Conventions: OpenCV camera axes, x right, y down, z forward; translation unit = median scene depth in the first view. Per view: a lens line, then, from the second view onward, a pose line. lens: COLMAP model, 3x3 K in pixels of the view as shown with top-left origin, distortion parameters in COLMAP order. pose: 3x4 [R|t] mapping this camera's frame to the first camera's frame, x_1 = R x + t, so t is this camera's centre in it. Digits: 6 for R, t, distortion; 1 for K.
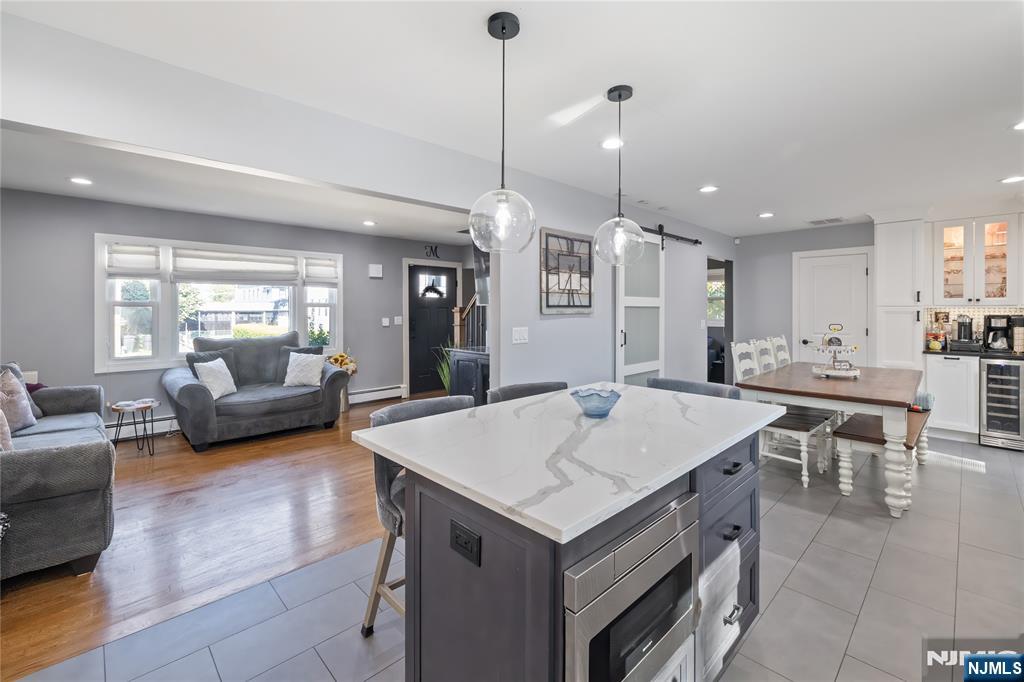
lens RADIAL K [[429.4, 0, 501.8], [0, 429.4, 306.7], [0, 0, 1]] dist [-0.006087, -0.000119]
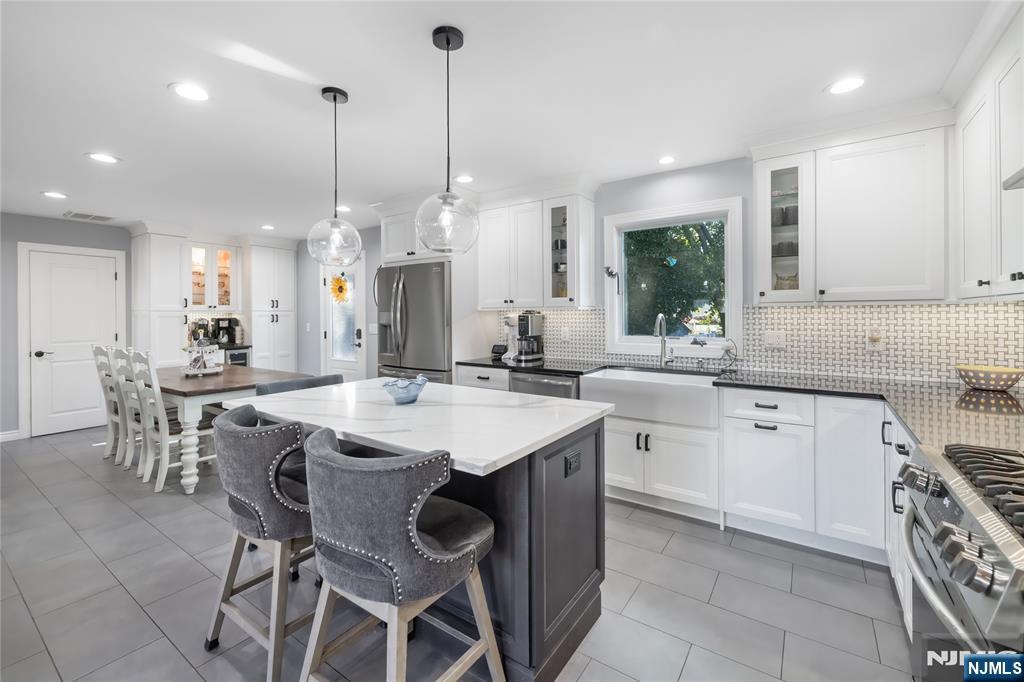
lens RADIAL K [[429.4, 0, 517.6], [0, 429.4, 317.2], [0, 0, 1]] dist [-0.006087, -0.000119]
pose [[-0.229197, -0.004911, 0.973368, -0.444995], [0.000398, 0.999987, 0.005138, 0.011206], [-0.973380, 0.001565, -0.229192, 0.450801]]
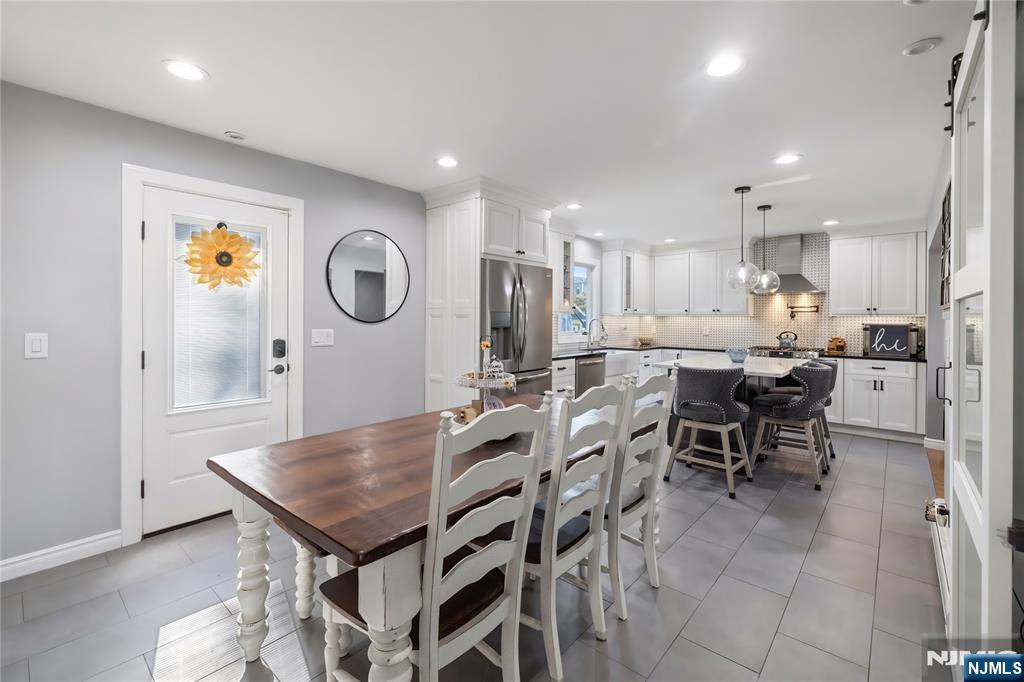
lens RADIAL K [[429.4, 0, 504.1], [0, 429.4, 322.1], [0, 0, 1]] dist [-0.006087, -0.000119]
pose [[-0.996203, -0.008093, -0.086688, 0.763518], [-0.008502, 0.999954, 0.004350, 0.020202], [0.086649, 0.005070, -0.996226, 1.466355]]
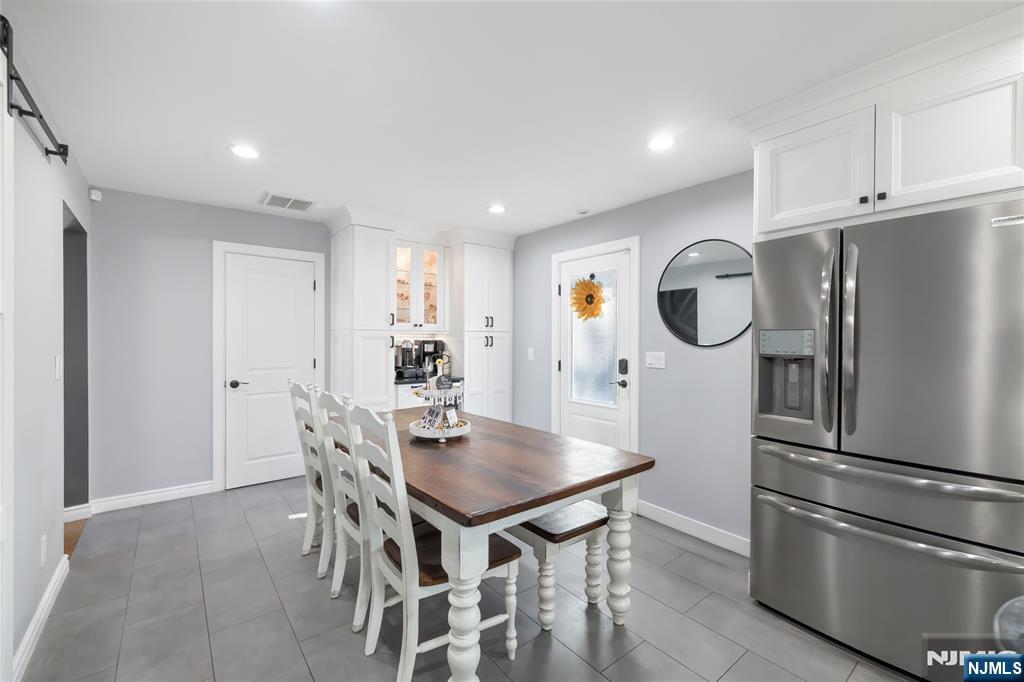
lens RADIAL K [[429.4, 0, 517.5], [0, 429.4, 341.4], [0, 0, 1]] dist [-0.006087, -0.000119]
pose [[0.062841, -0.006325, 0.998004, 0.147413], [-0.007094, 0.999952, 0.006784, 0.015284], [-0.997998, -0.007507, 0.062793, 0.817073]]
